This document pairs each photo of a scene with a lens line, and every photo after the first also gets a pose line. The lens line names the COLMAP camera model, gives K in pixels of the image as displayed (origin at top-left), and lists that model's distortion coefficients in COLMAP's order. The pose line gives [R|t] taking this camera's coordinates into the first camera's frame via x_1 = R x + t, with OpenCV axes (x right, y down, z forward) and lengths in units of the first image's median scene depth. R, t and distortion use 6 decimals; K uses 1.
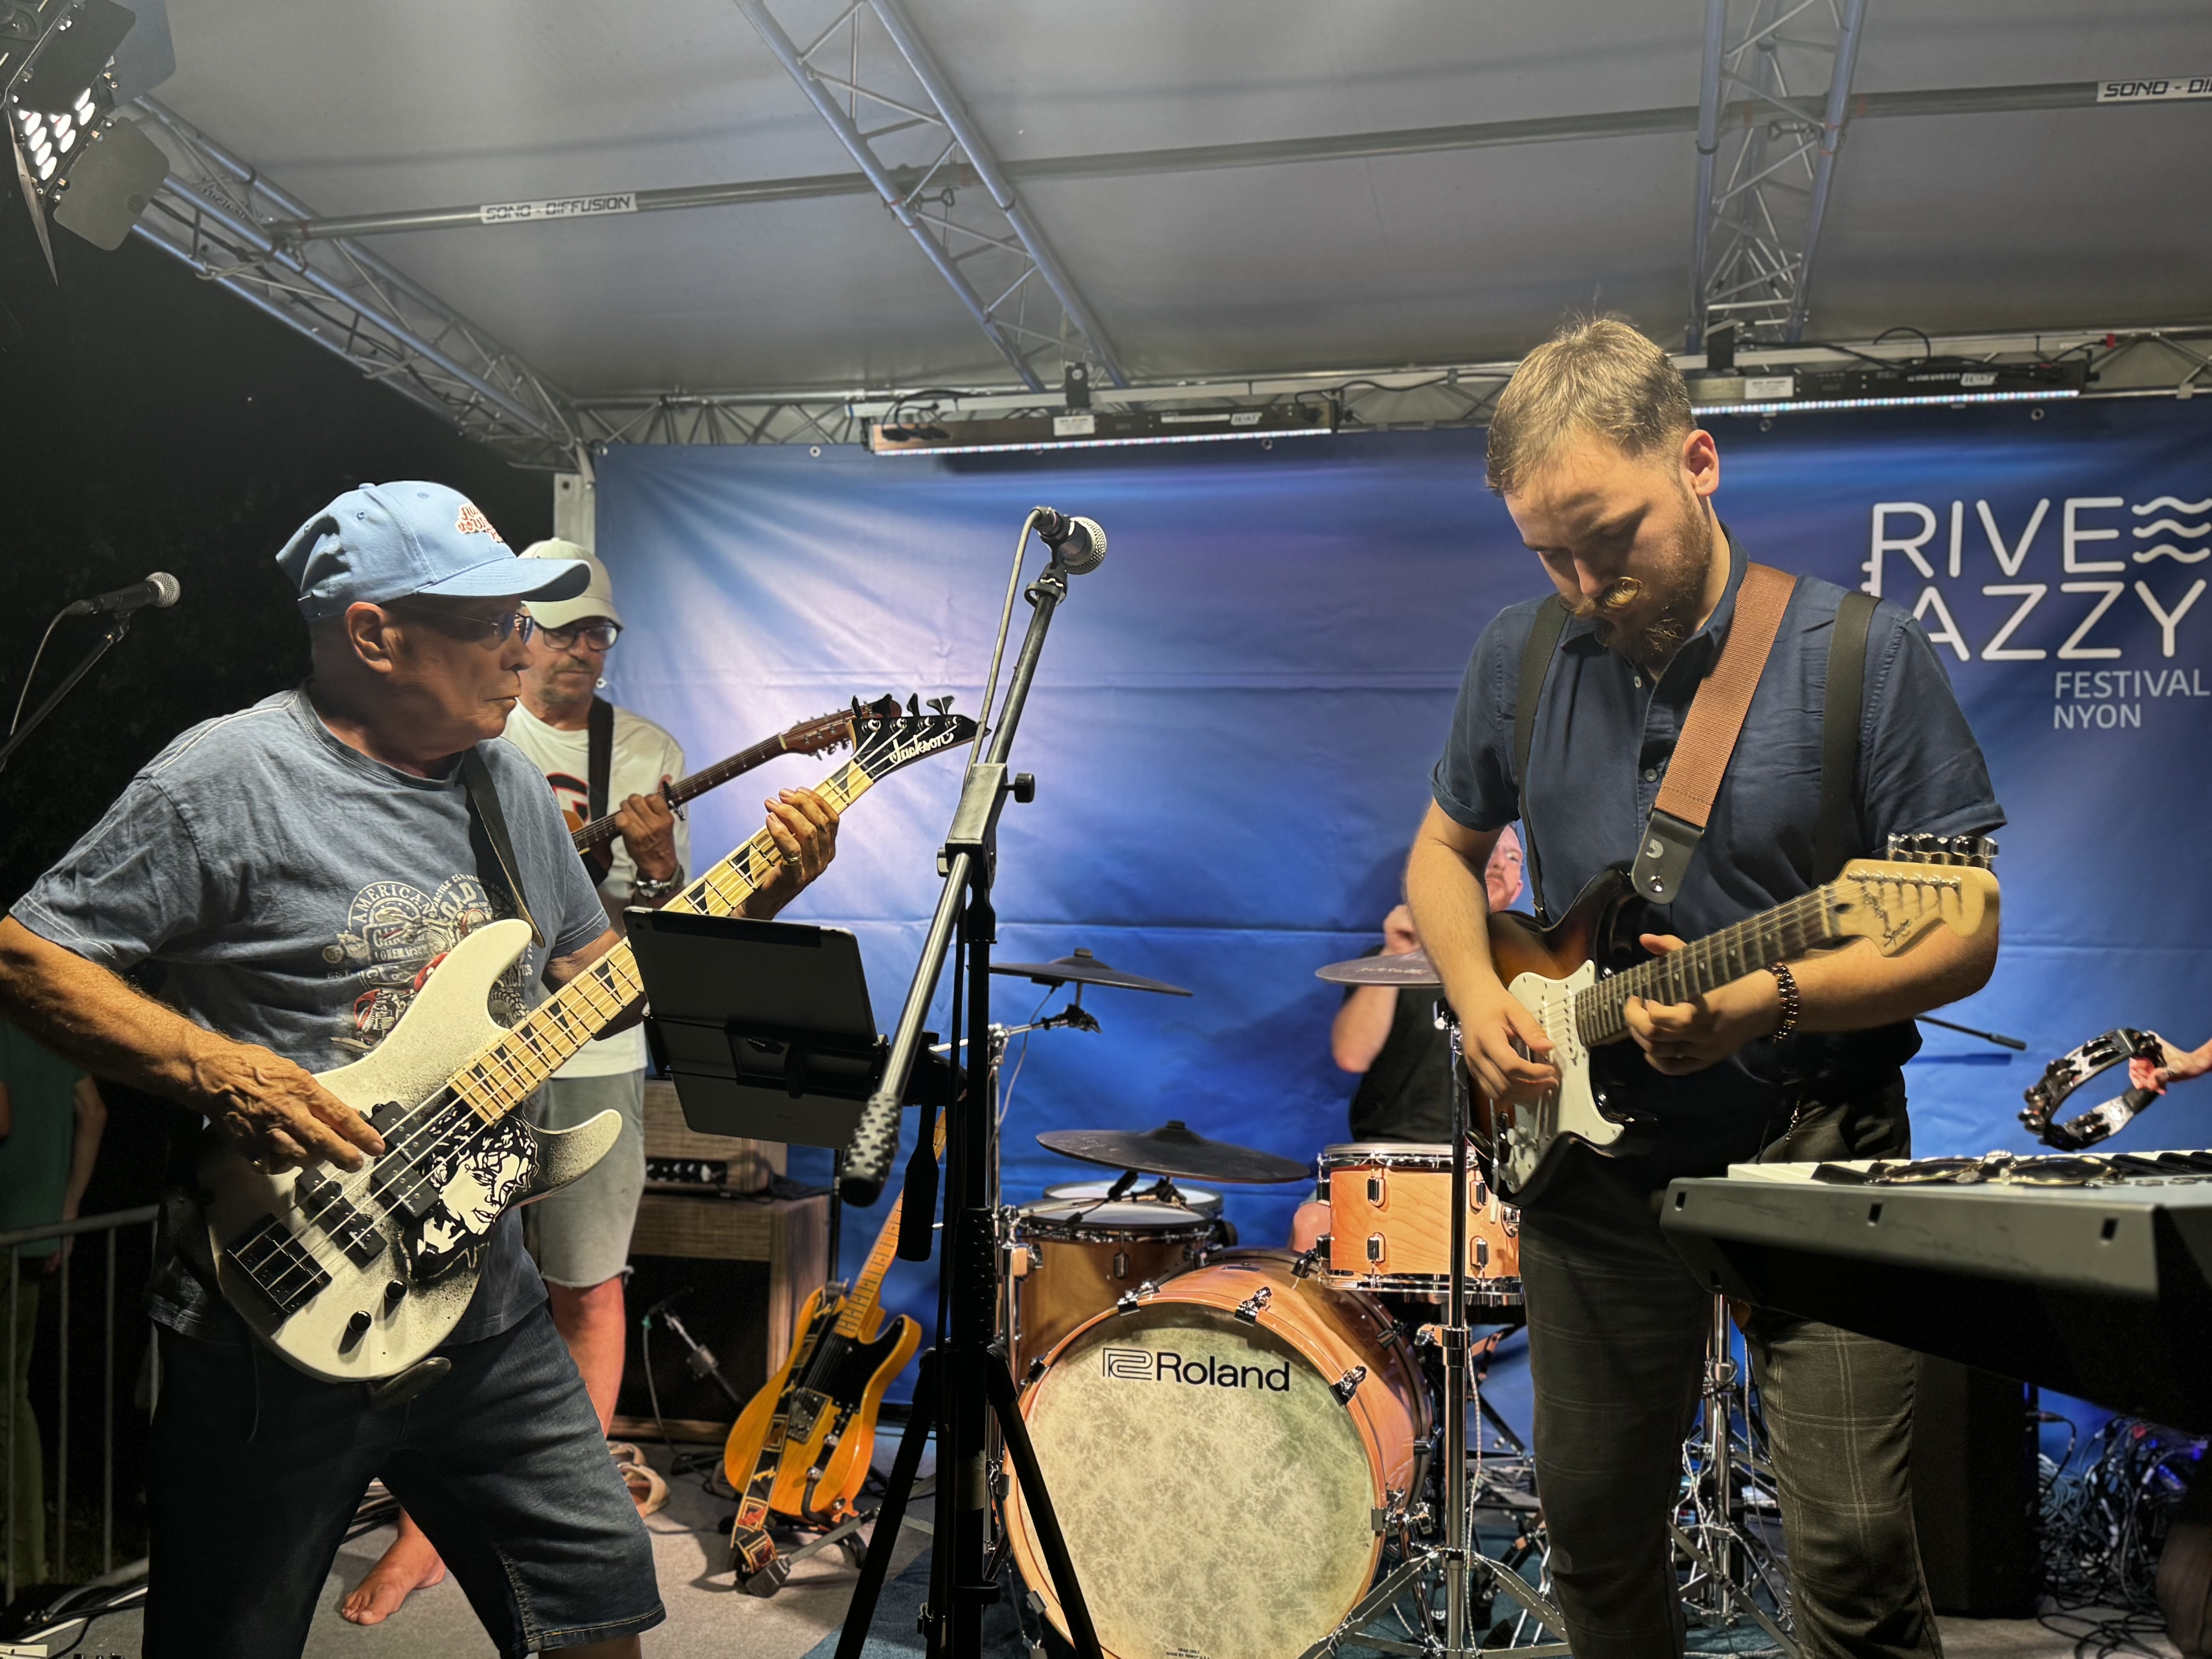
lens RADIAL K [[2184.6, 0, 1093.7], [0, 2184.6, 851.4], [0, 0, 1]] dist [0.033500, 0.000000]
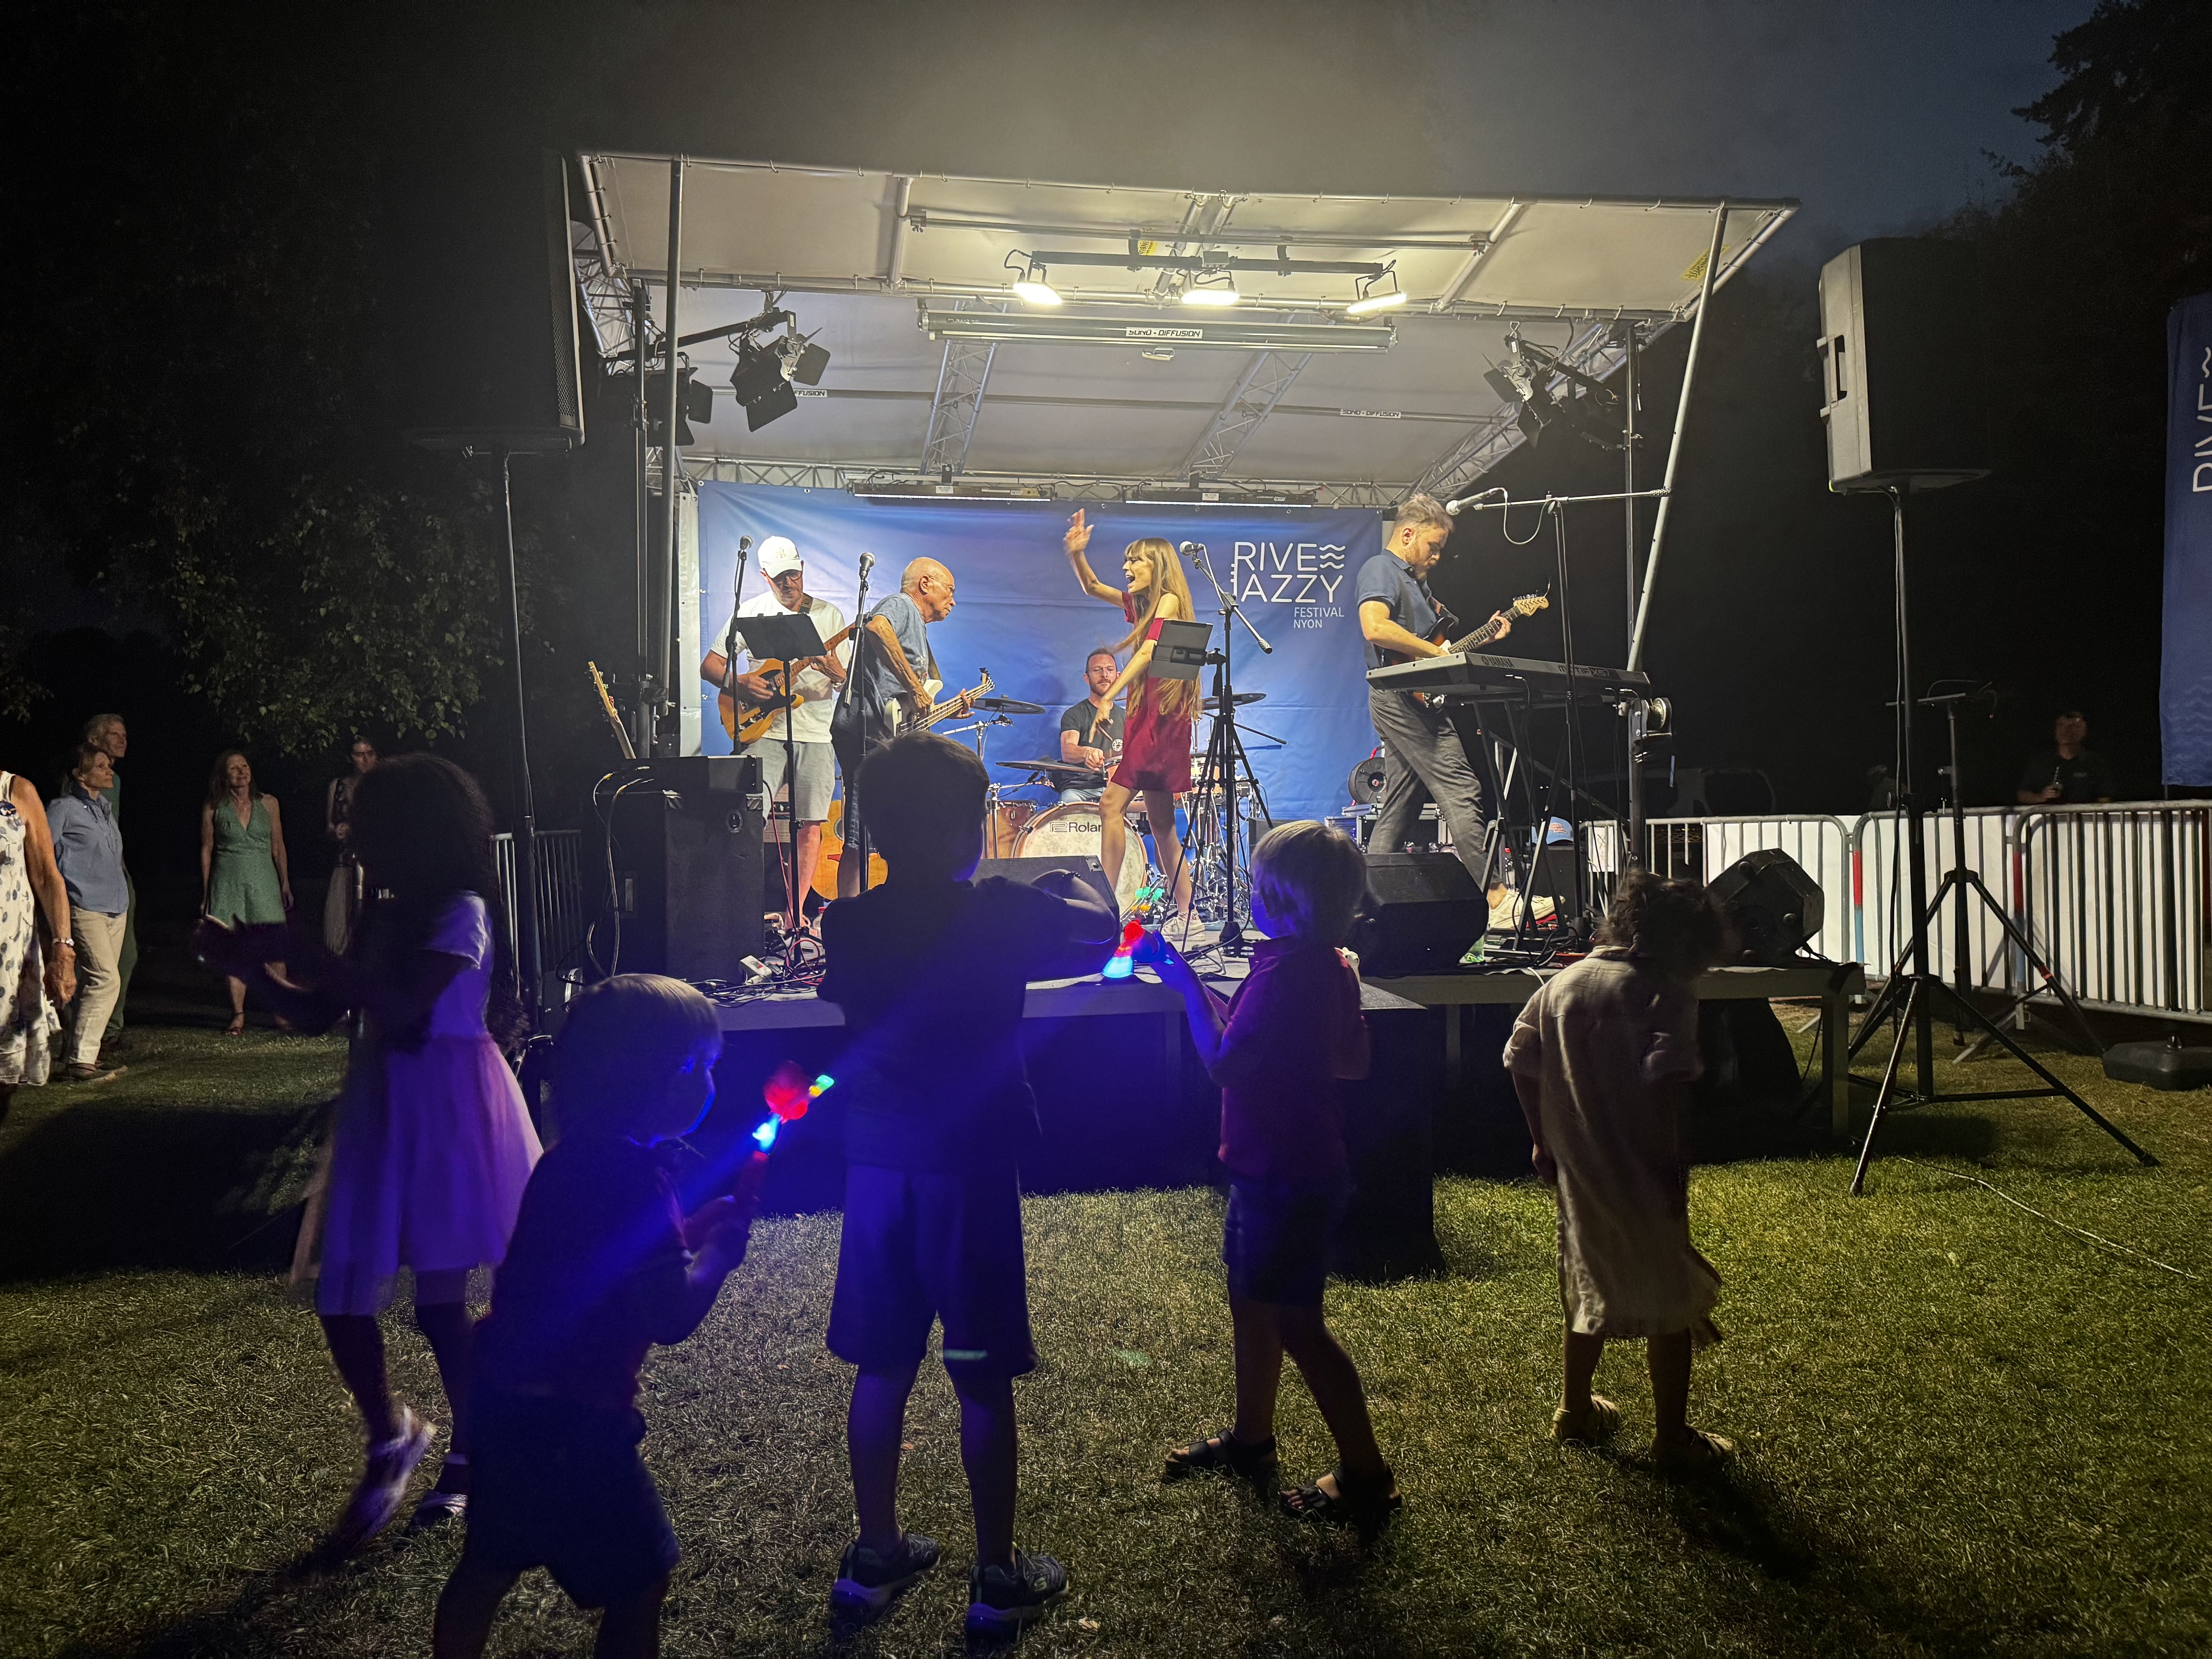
lens RADIAL K [[1562.1, 0, 1100.8], [0, 1562.1, 846.9], [0, 0, 1]] dist [0.061802, -0.070348]
pose [[0.910662, -0.027051, 0.412267, -0.646405], [0.007455, 0.998768, 0.049067, 0.129633], [-0.413086, -0.041610, 0.909741, -0.747992]]
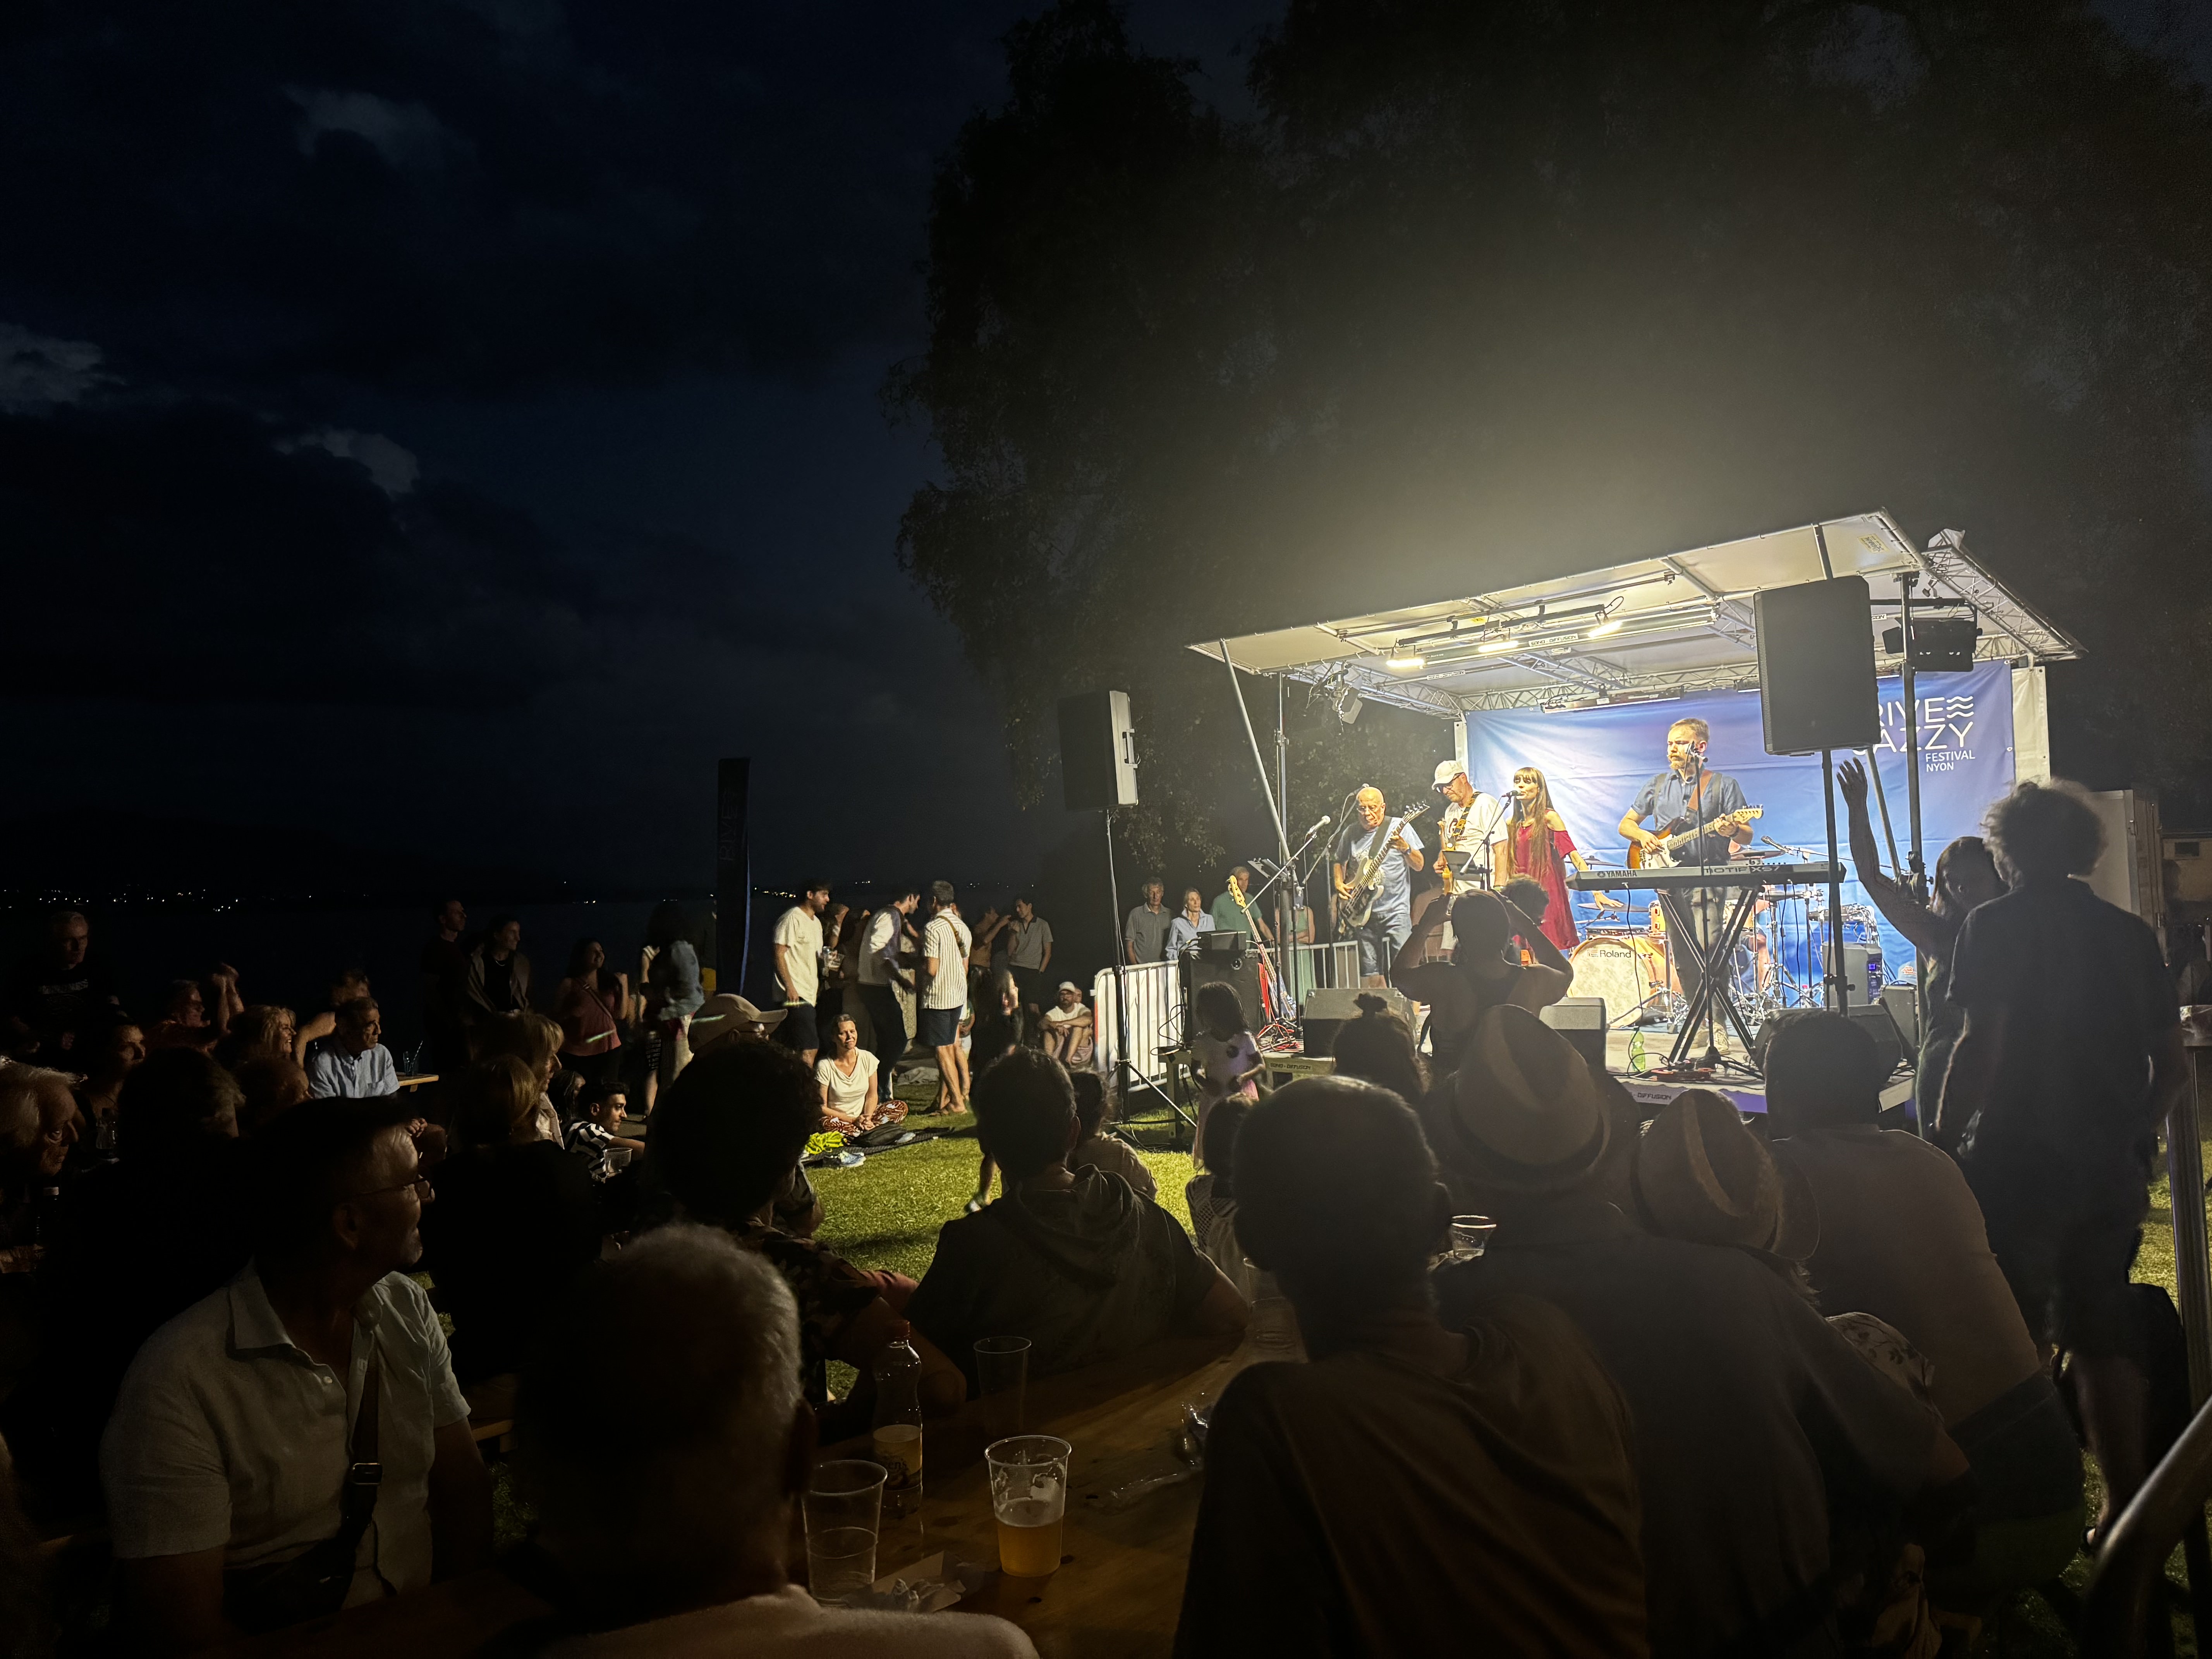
lens RADIAL K [[1562.1, 0, 1071.0], [0, 1562.1, 838.7], [0, 0, 1]] dist [0.061802, -0.070348]
pose [[0.863495, -0.053367, -0.501526, 0.551332], [0.061525, 0.998106, -0.000278, -0.037094], [0.500591, -0.030616, 0.865142, -1.719642]]
